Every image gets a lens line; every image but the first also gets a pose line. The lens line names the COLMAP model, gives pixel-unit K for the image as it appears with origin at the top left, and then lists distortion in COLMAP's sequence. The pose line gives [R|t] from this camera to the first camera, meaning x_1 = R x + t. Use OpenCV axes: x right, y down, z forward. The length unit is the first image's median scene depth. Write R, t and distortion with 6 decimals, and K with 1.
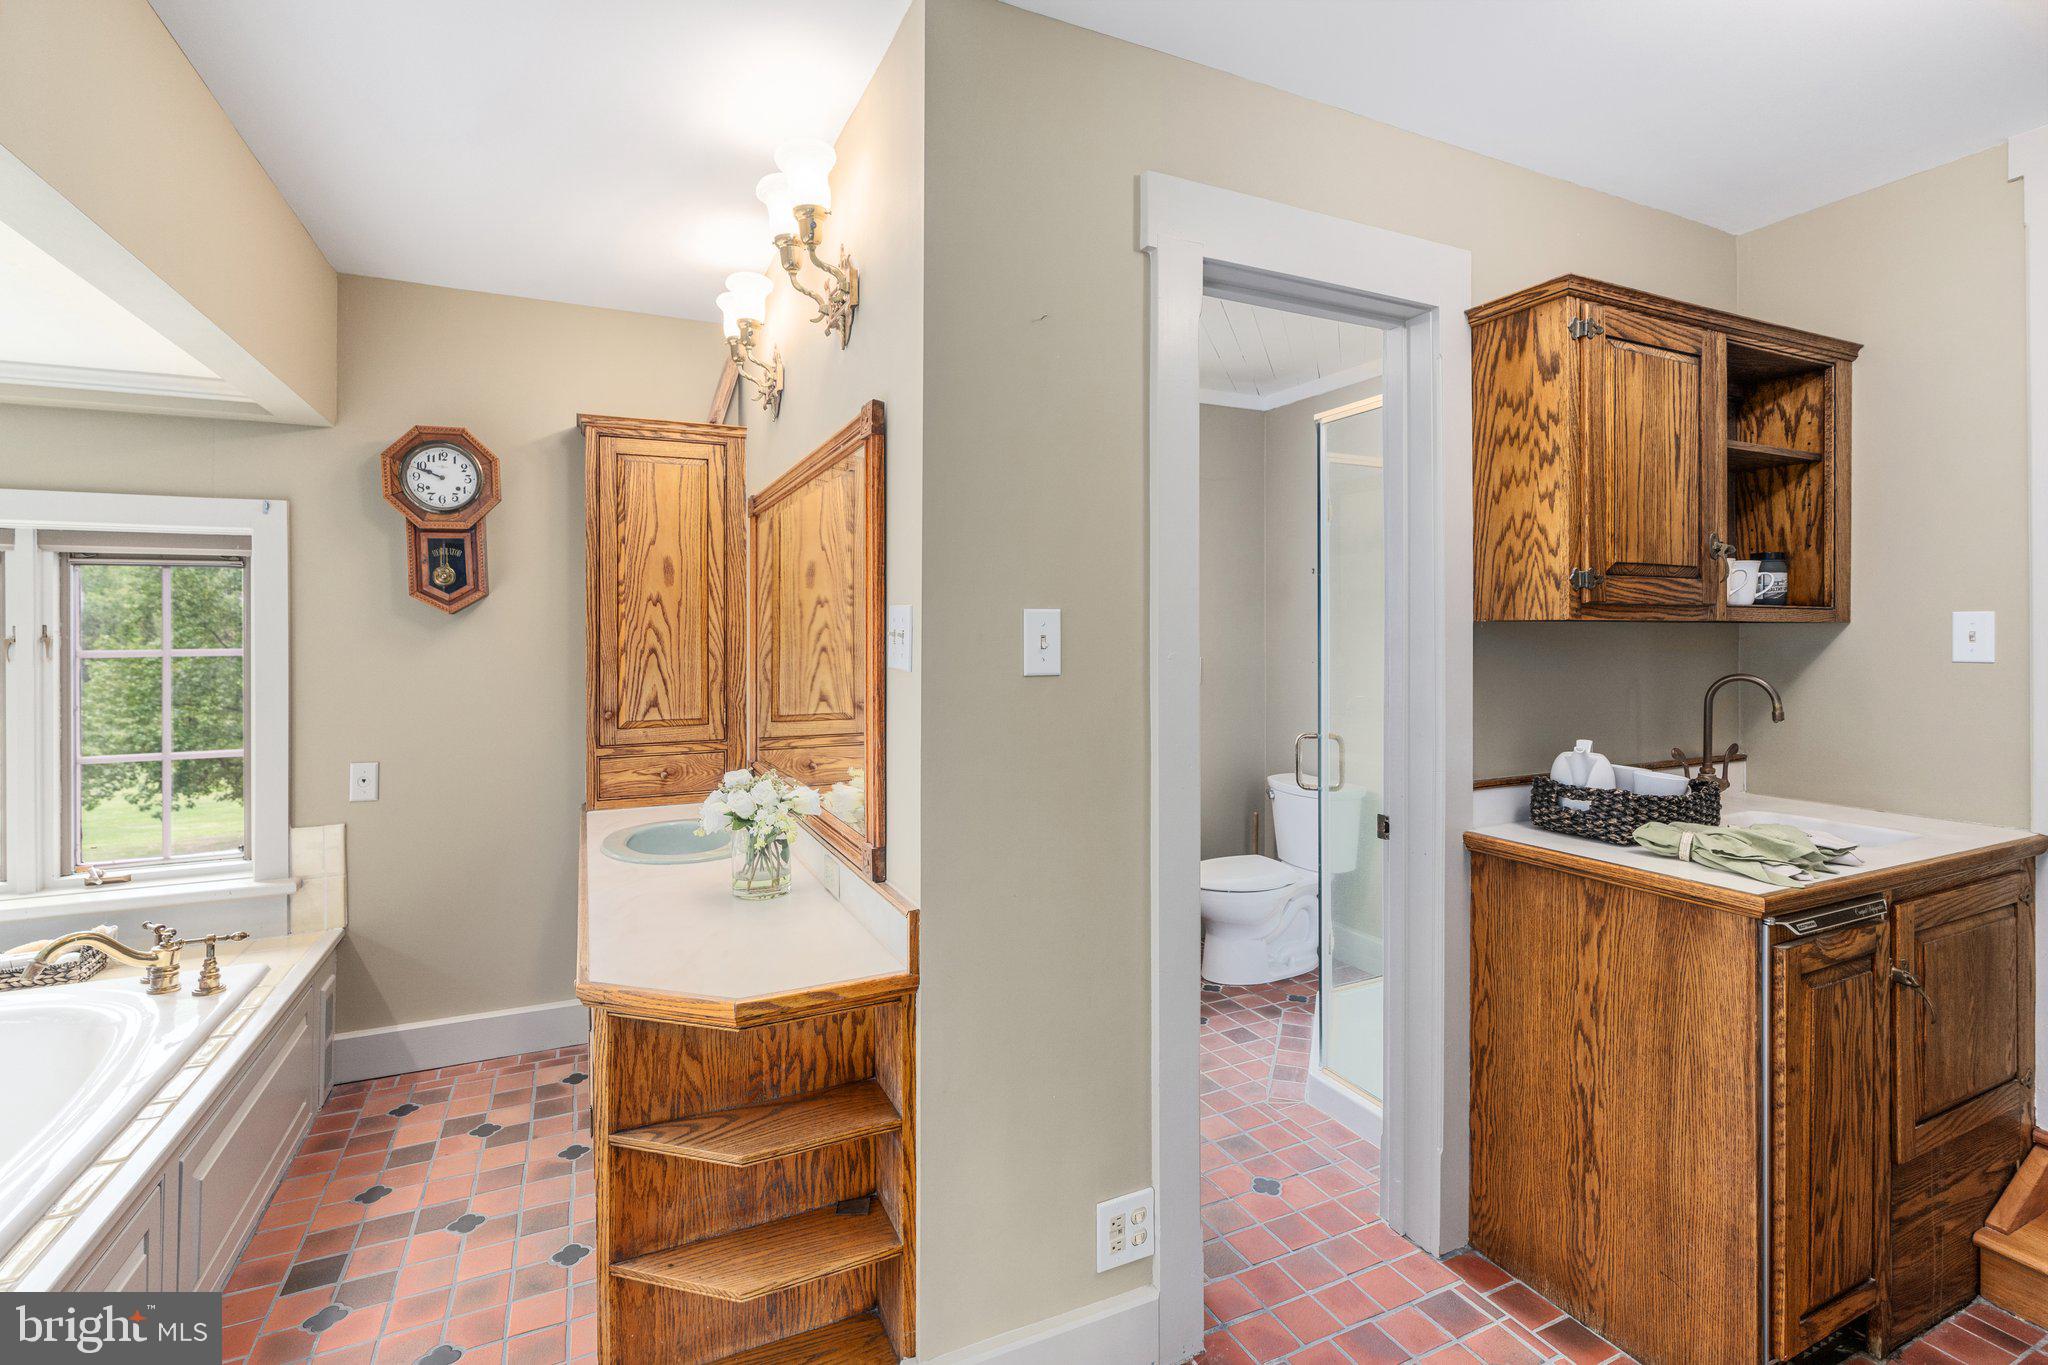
lens RADIAL K [[925.5, 0, 1024.0], [0, 925.5, 682.5], [0, 0, 1]] dist [-0.011882, 0.006256]
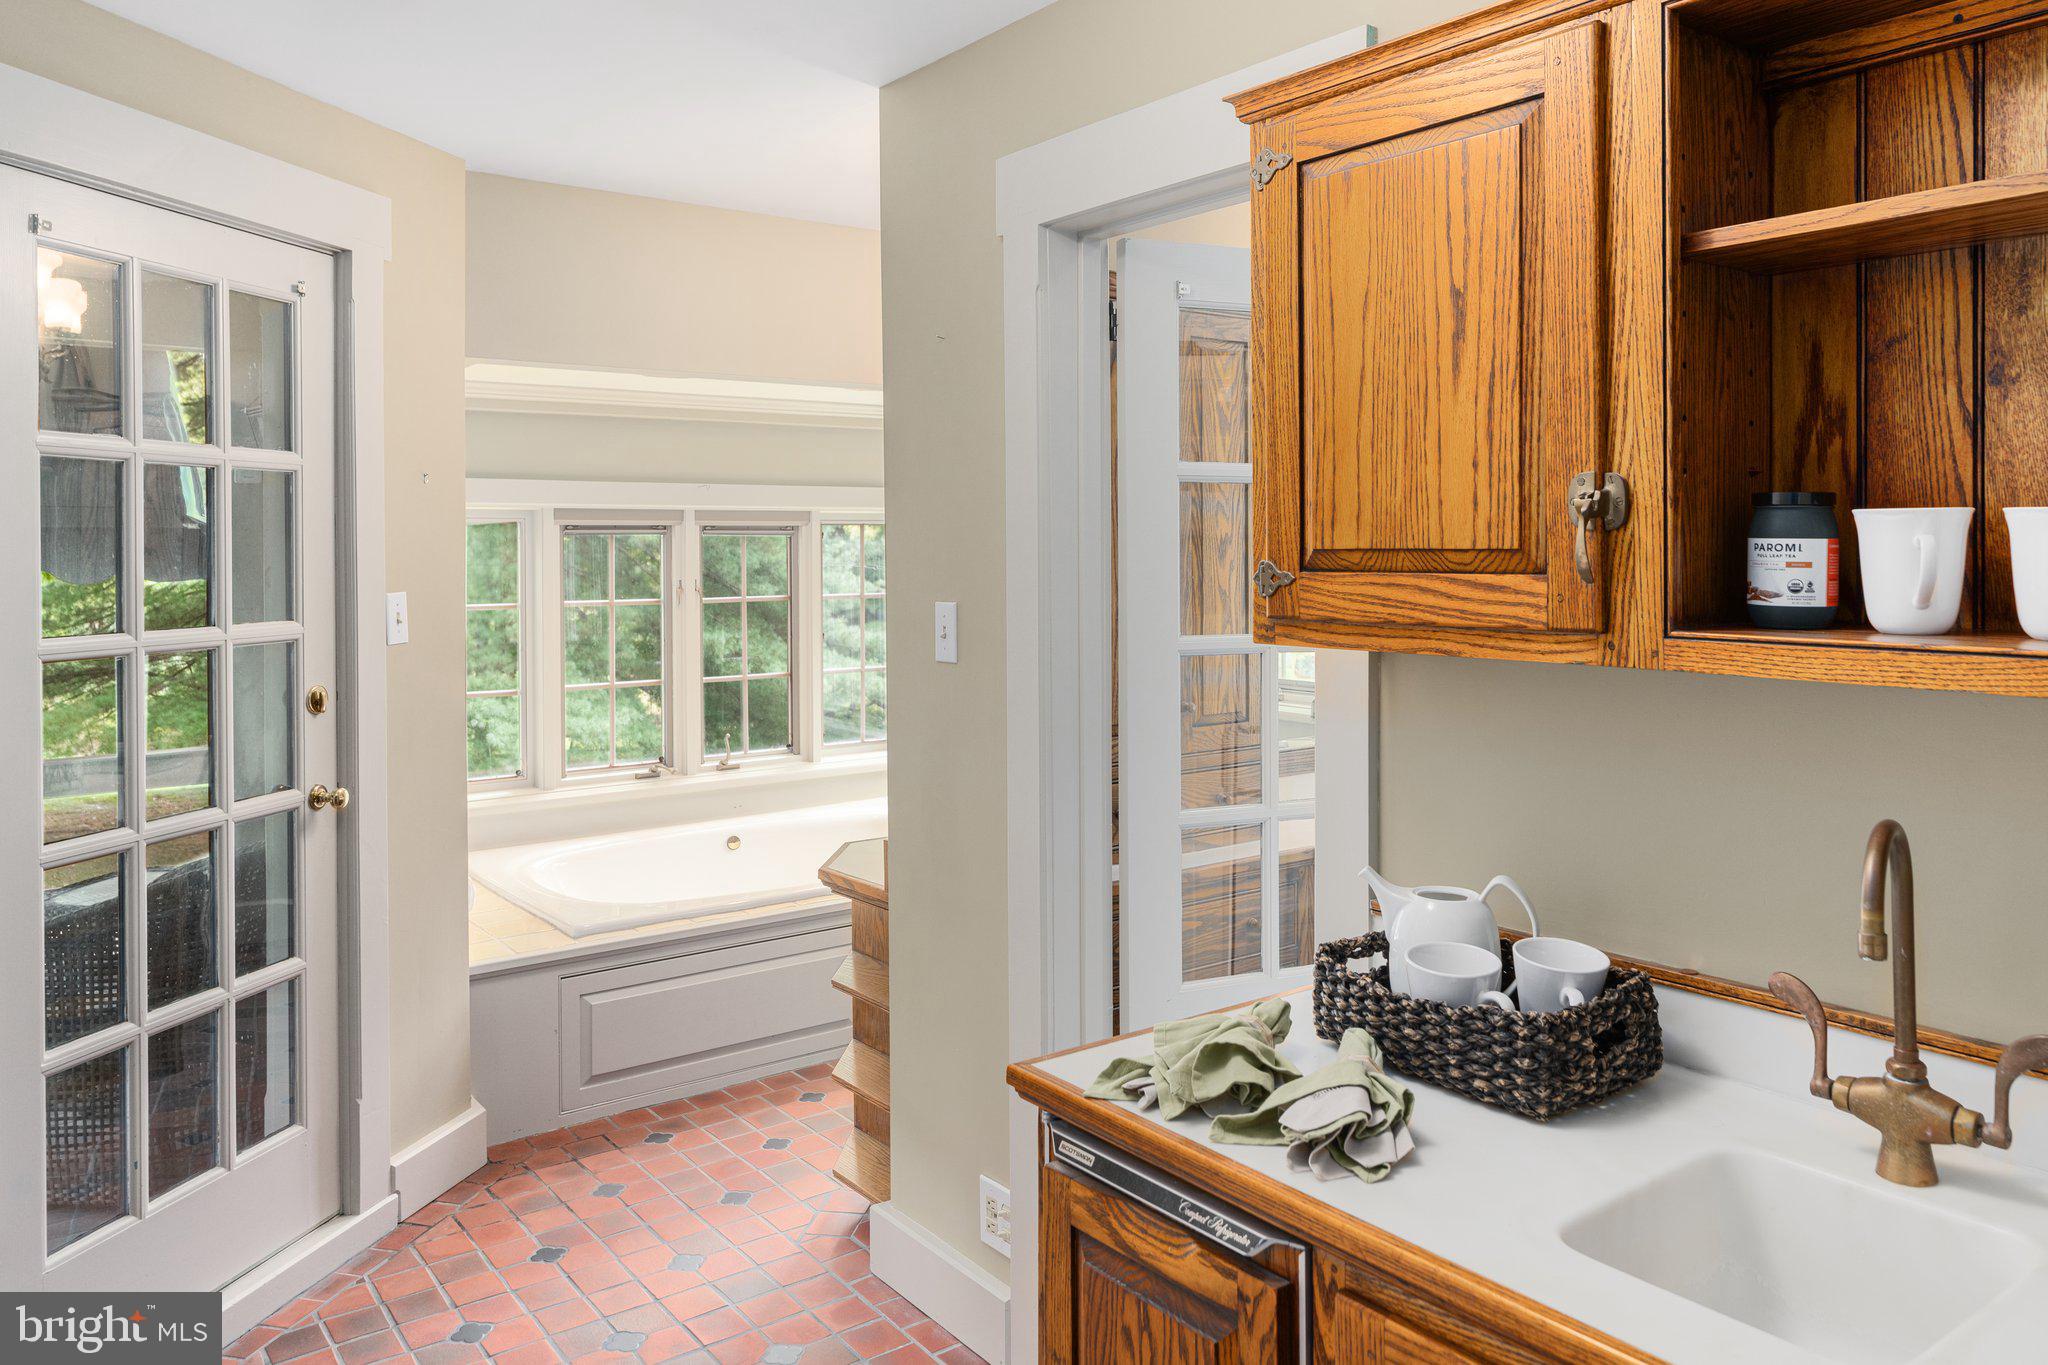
lens RADIAL K [[1461.6, 0, 1024.0], [0, 1461.6, 682.5], [0, 0, 1]] dist [0.002102, -0.000032]
pose [[0.197632, 0.089580, -0.976175, 1.458309], [-0.045522, 0.995580, 0.082144, -0.110425], [0.979219, 0.028203, 0.200836, 0.616943]]
